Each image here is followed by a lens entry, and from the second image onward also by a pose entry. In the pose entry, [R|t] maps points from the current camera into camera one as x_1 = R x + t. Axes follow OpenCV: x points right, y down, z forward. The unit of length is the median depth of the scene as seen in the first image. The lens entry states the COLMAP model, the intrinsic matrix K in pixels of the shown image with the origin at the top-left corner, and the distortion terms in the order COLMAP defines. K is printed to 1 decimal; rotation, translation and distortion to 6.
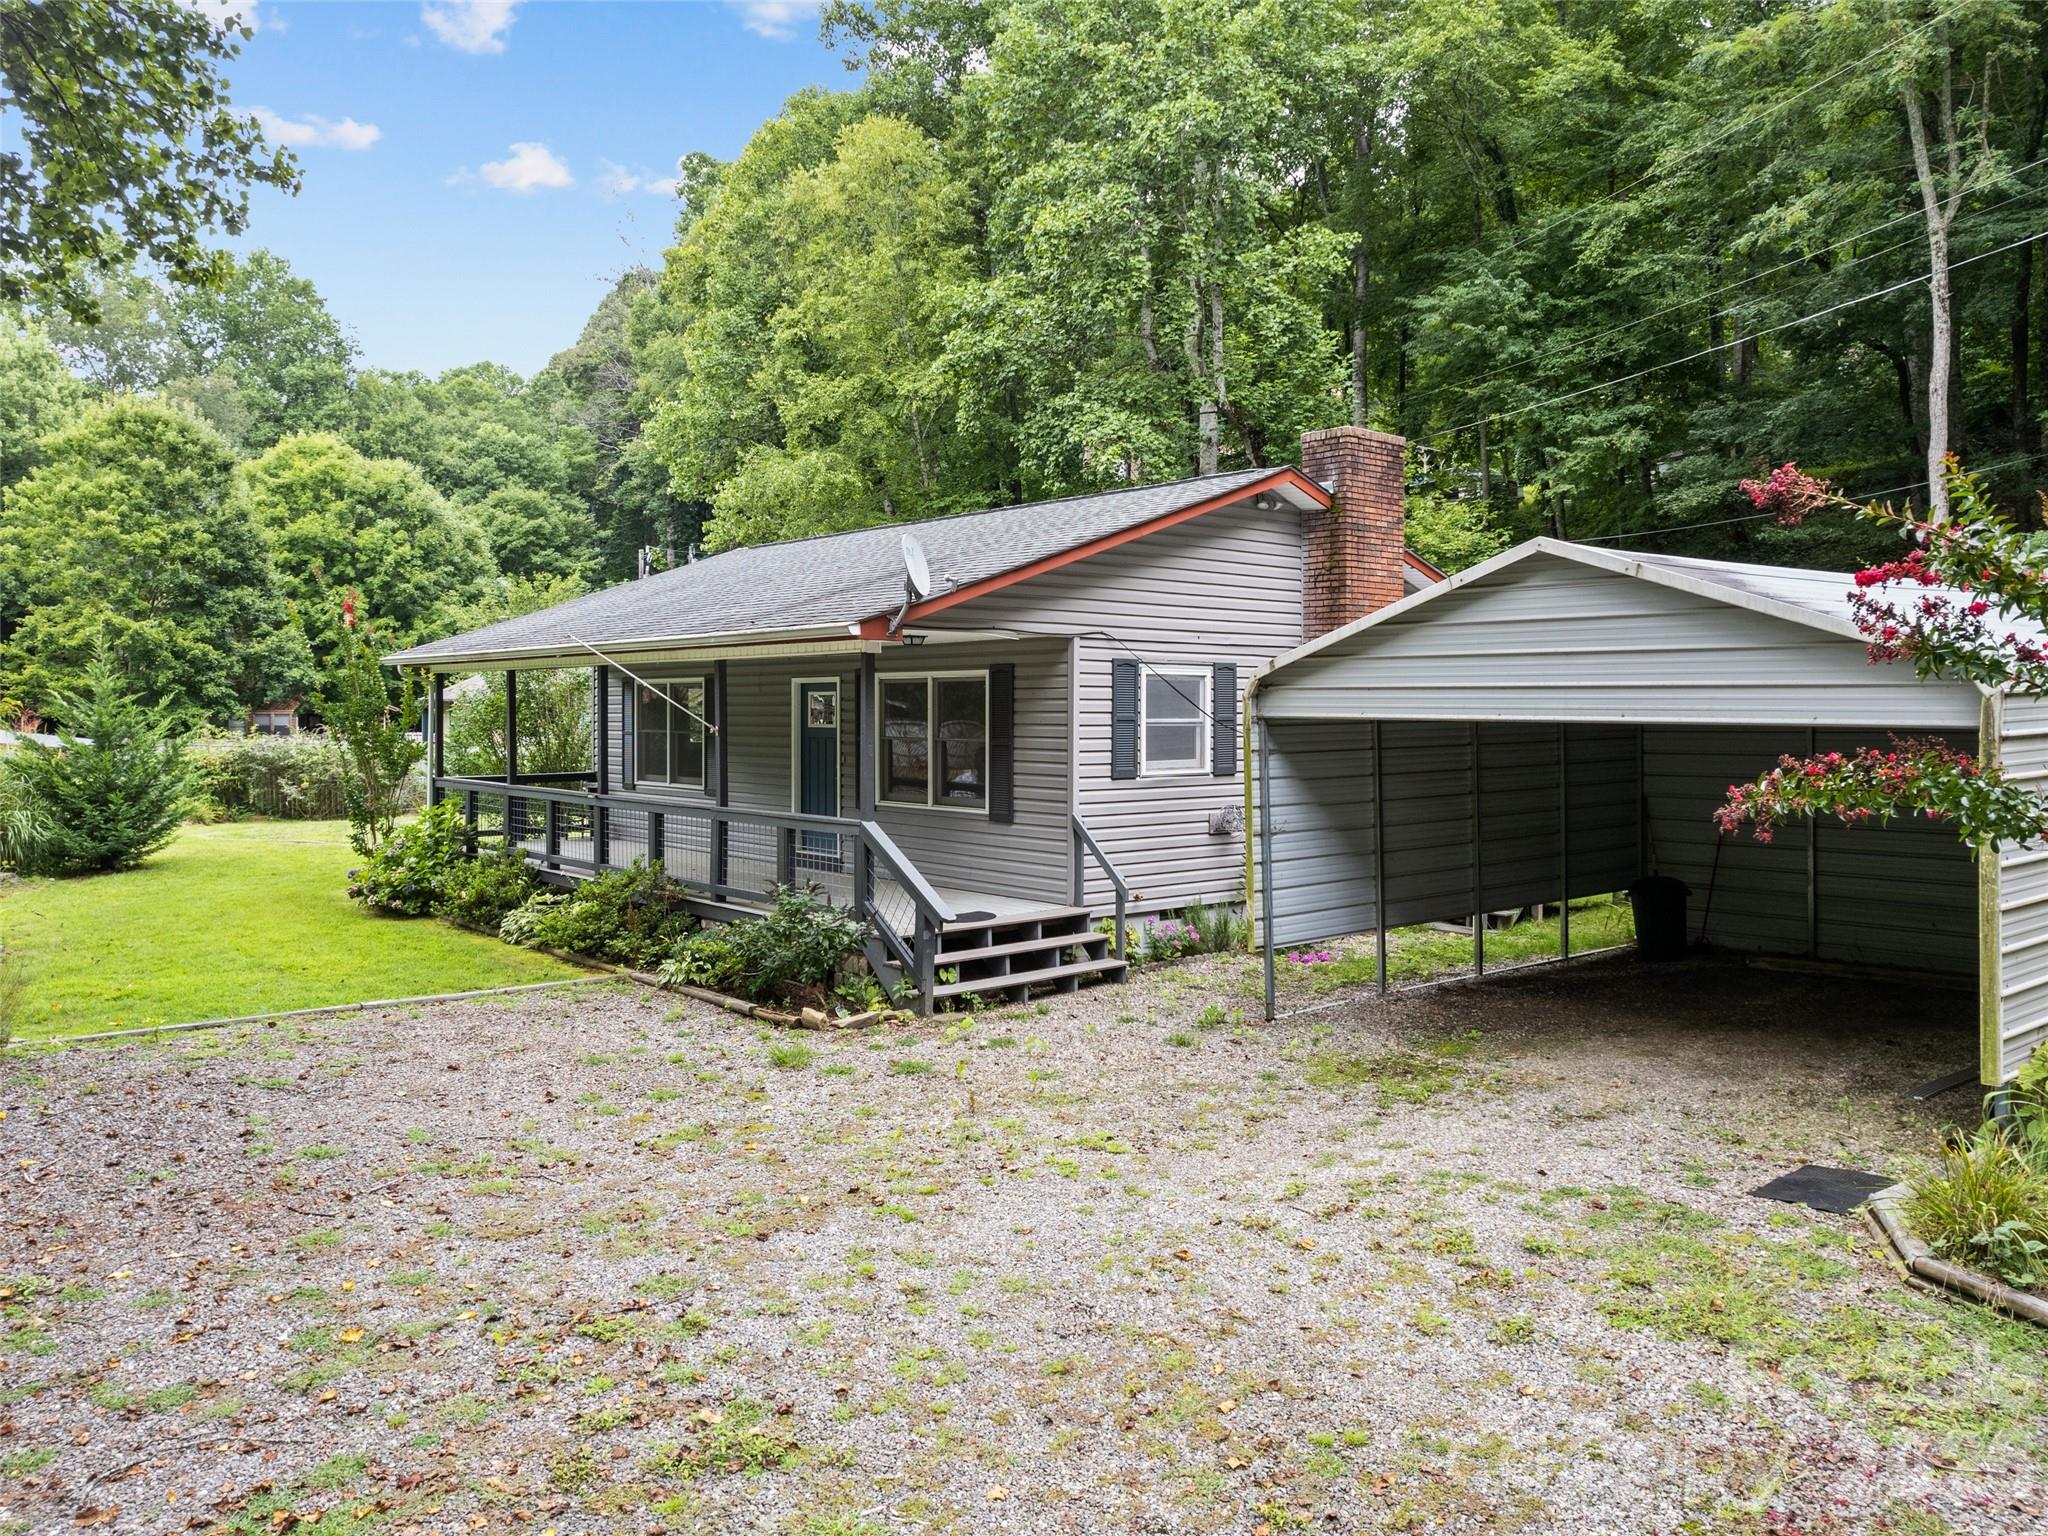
lens RADIAL K [[1509.3, 0, 1040.8], [0, 1509.3, 710.5], [0, 0, 1]] dist [-0.079281, 0.066650]
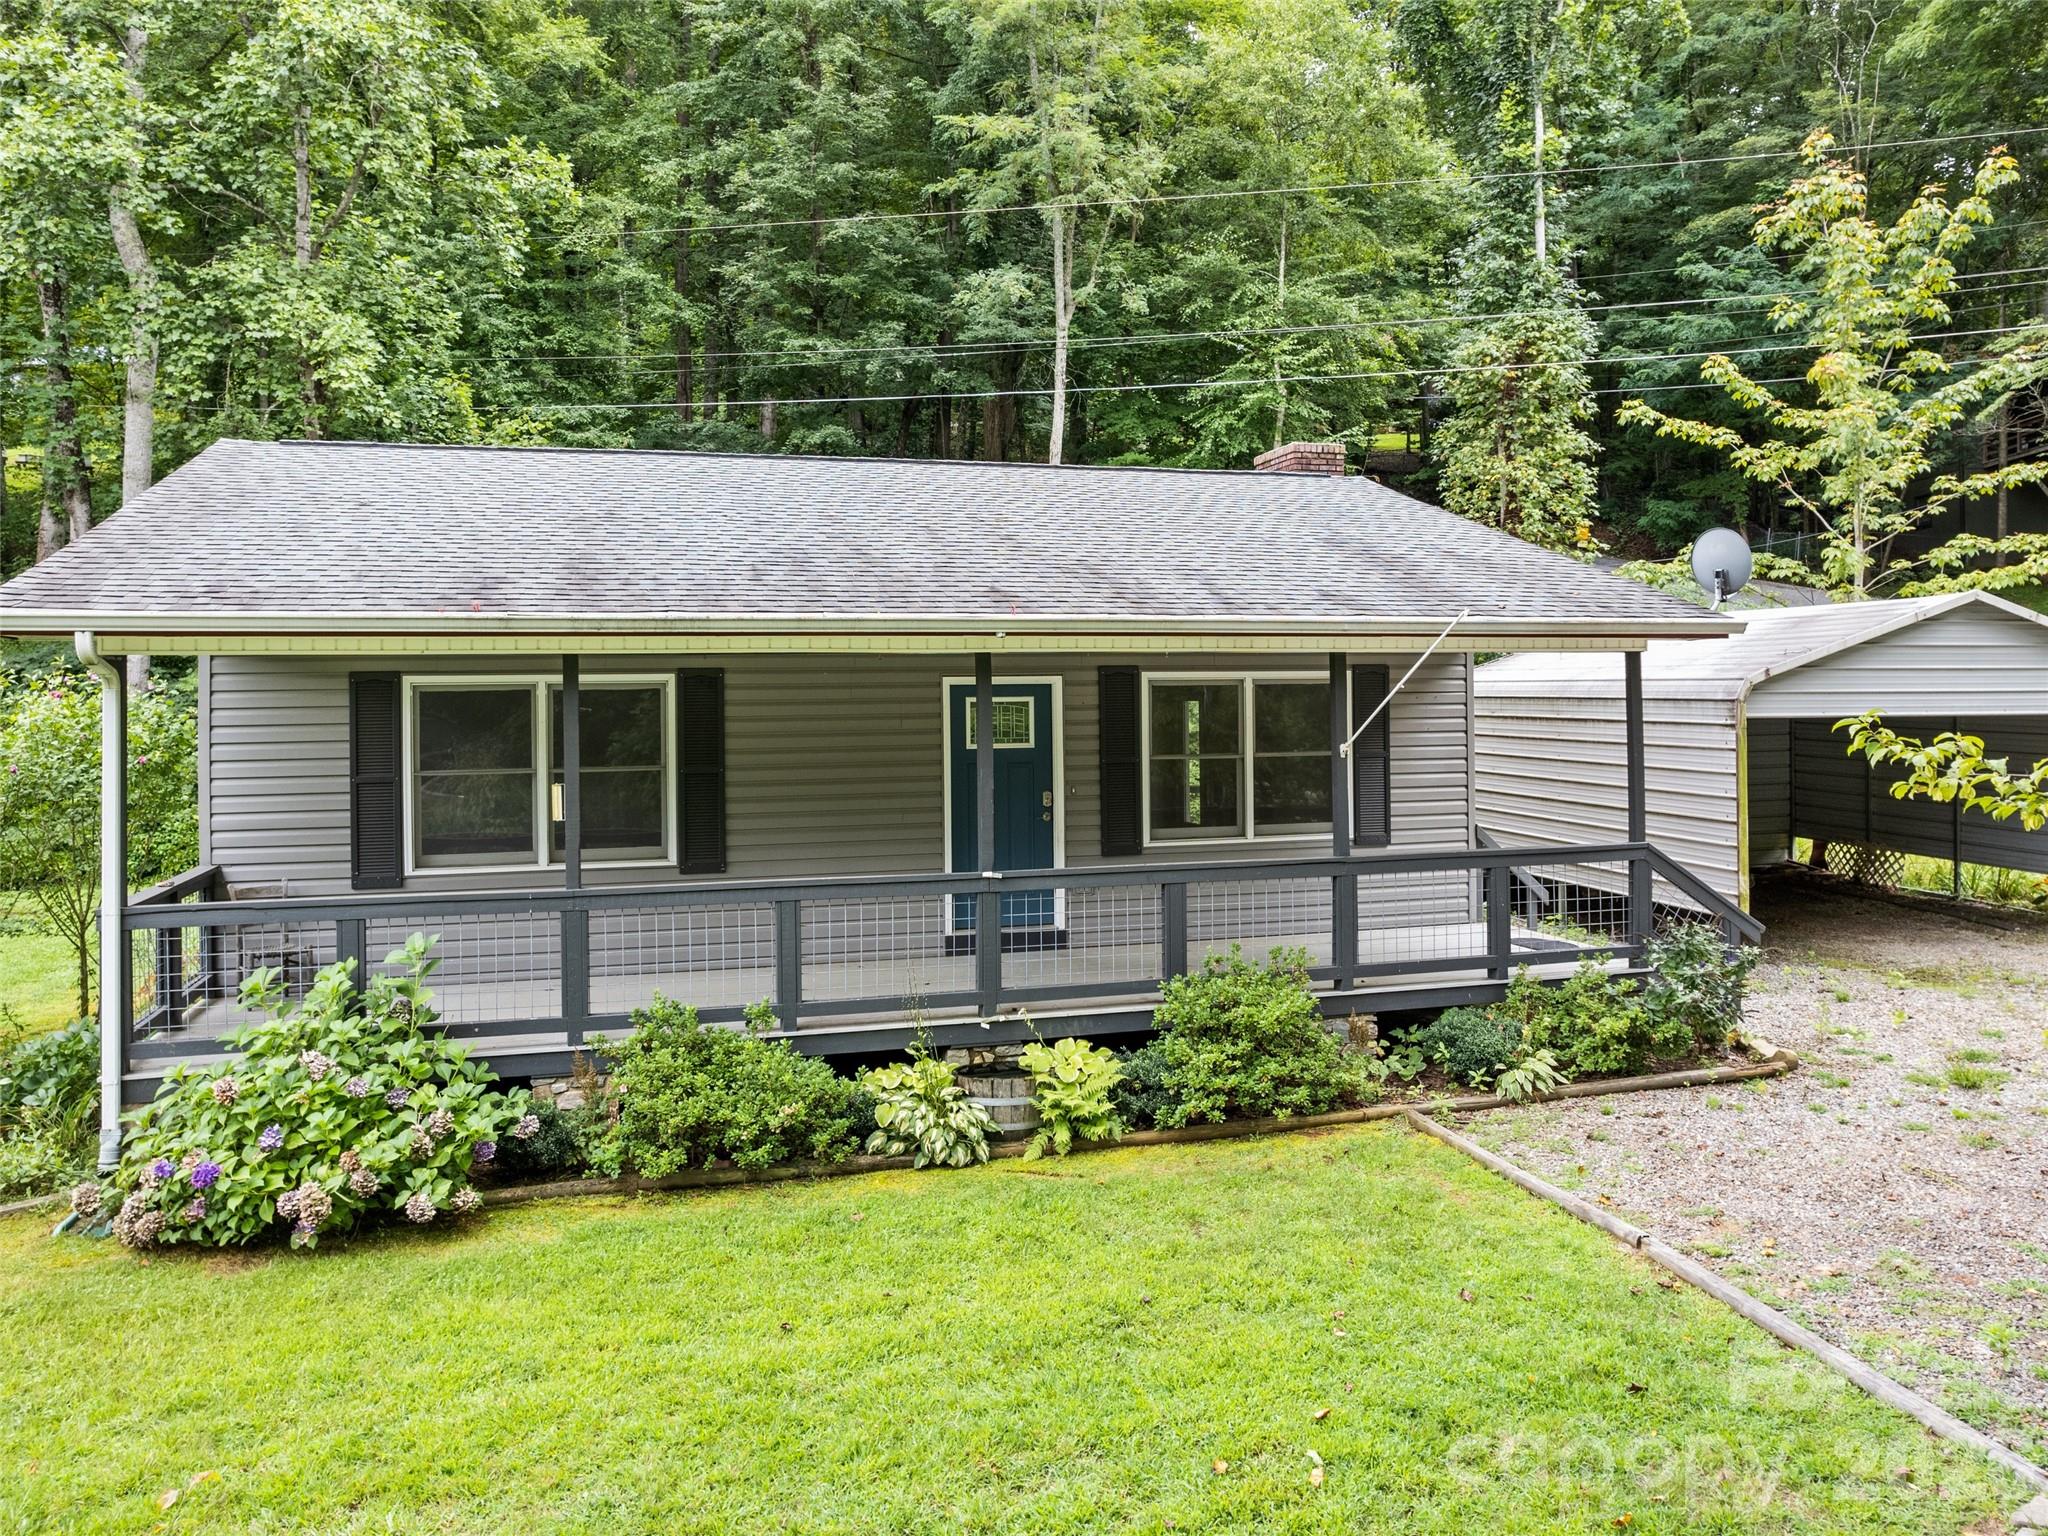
lens RADIAL K [[1509.3, 0, 1040.8], [0, 1509.3, 710.5], [0, 0, 1]] dist [-0.079281, 0.066650]
pose [[0.409016, -0.008309, 0.912489, -0.640858], [0.015729, 0.999874, 0.002055, -0.006264], [-0.912392, 0.013512, 0.409096, 0.578264]]
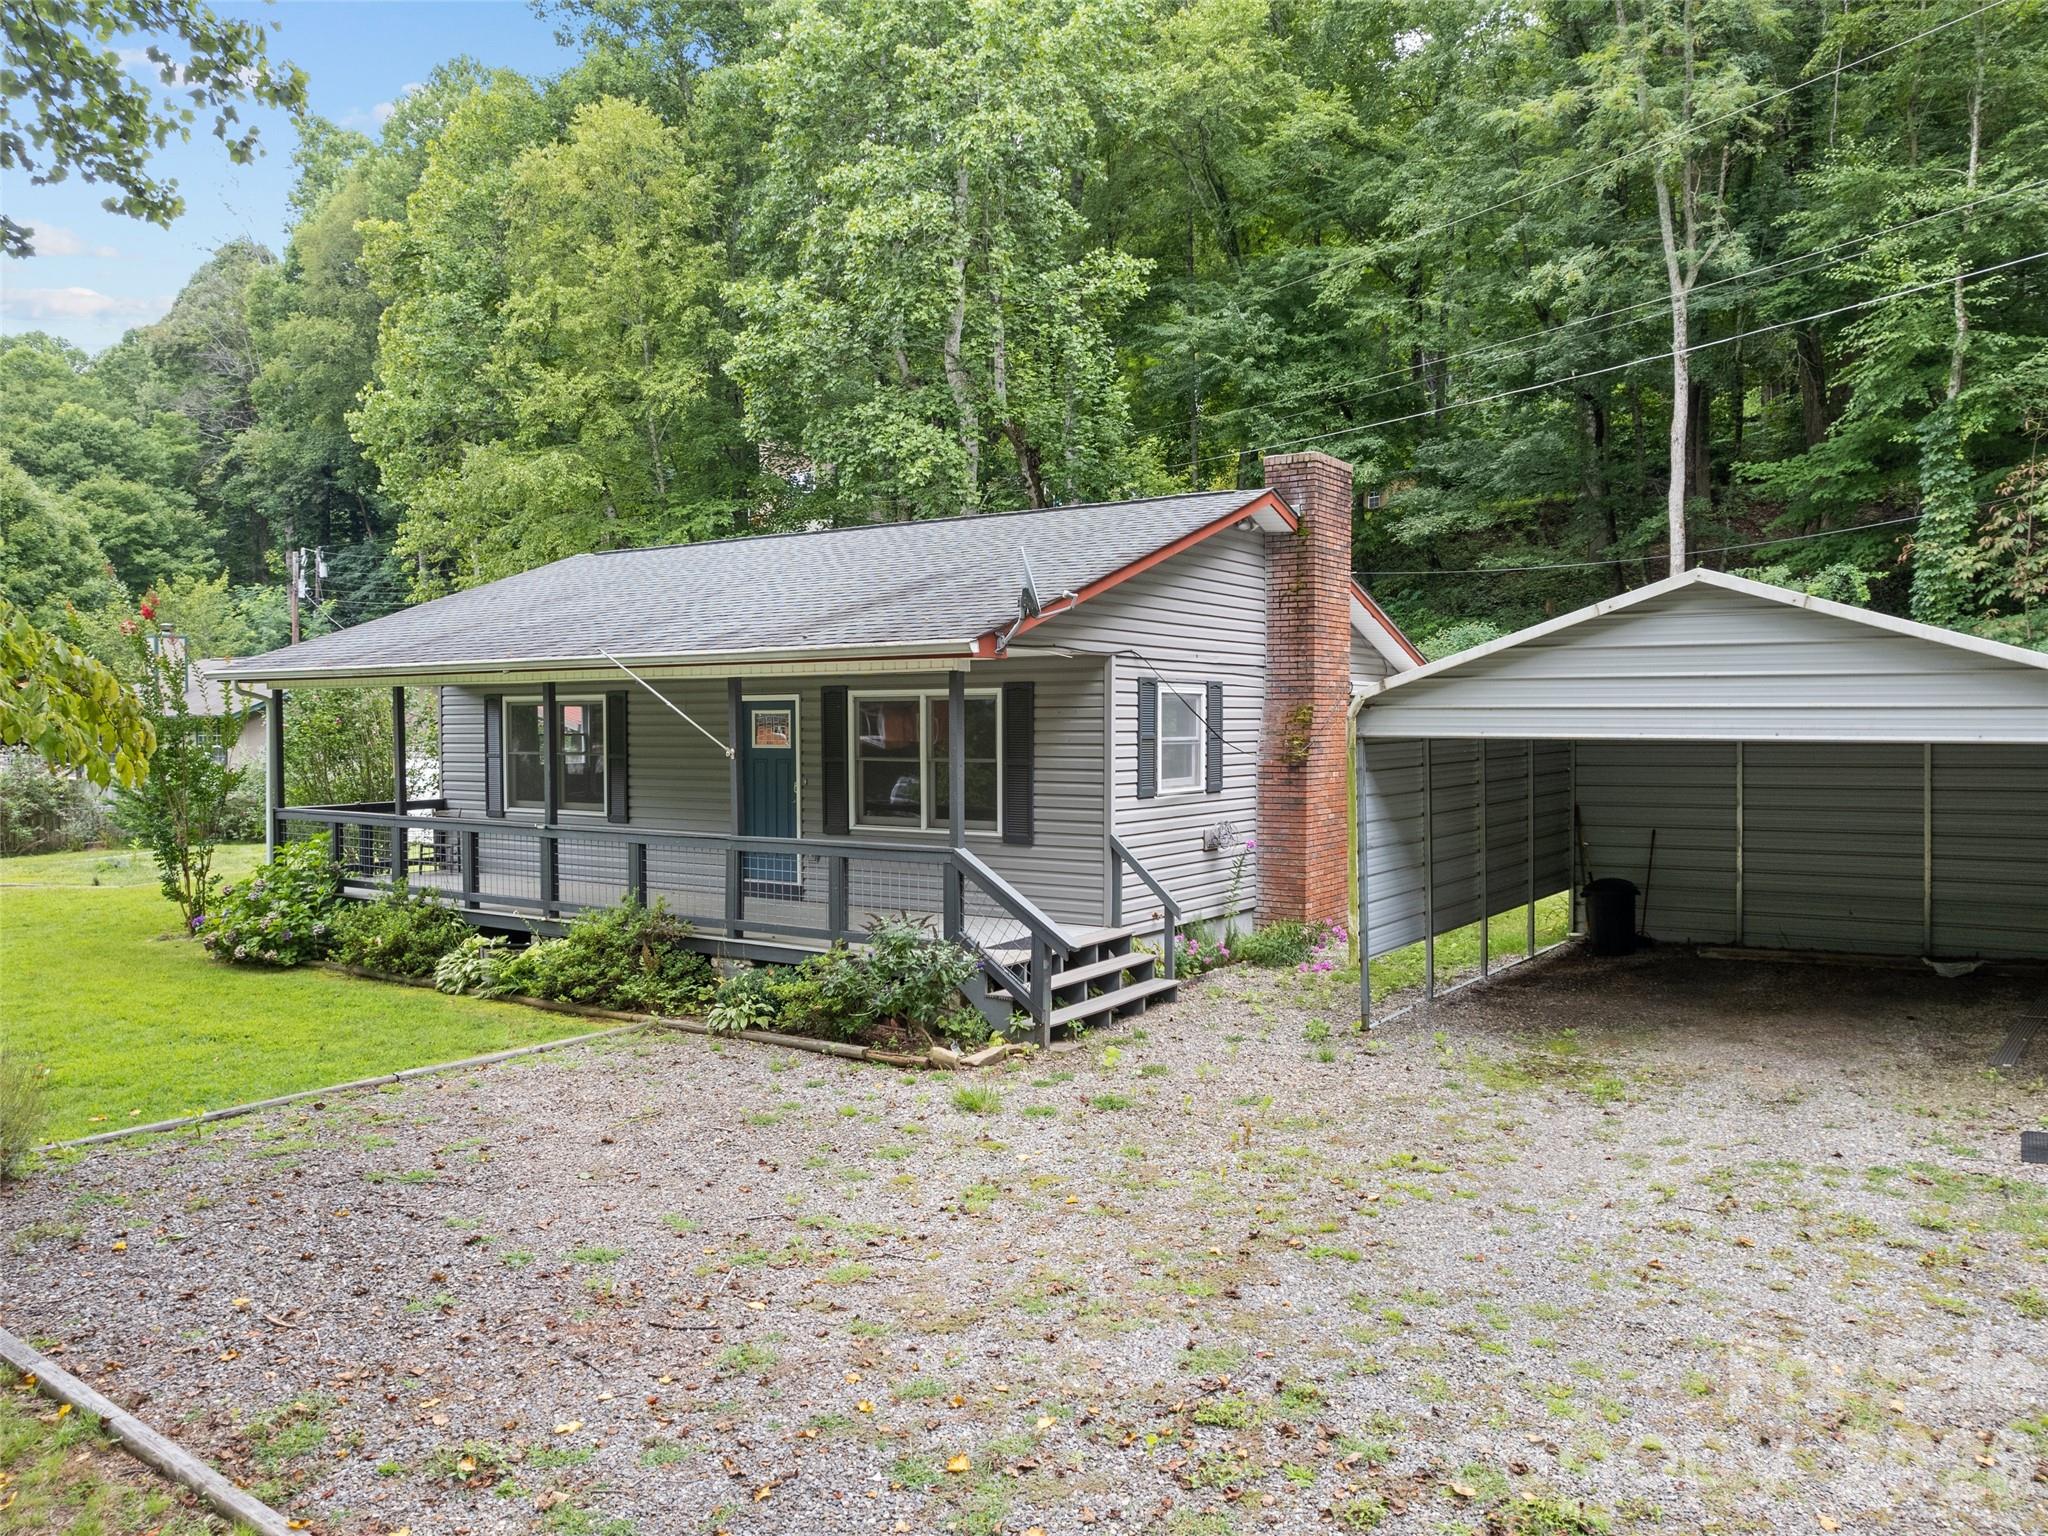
lens RADIAL K [[1487.0, 0, 1056.9], [0, 1487.0, 768.5], [0, 0, 1]] dist [-0.079472, 0.063624]
pose [[0.964554, -0.012612, 0.263585, -0.180851], [0.004448, 0.999492, 0.031544, -0.003681], [-0.263849, -0.029253, 0.964120, 0.046939]]
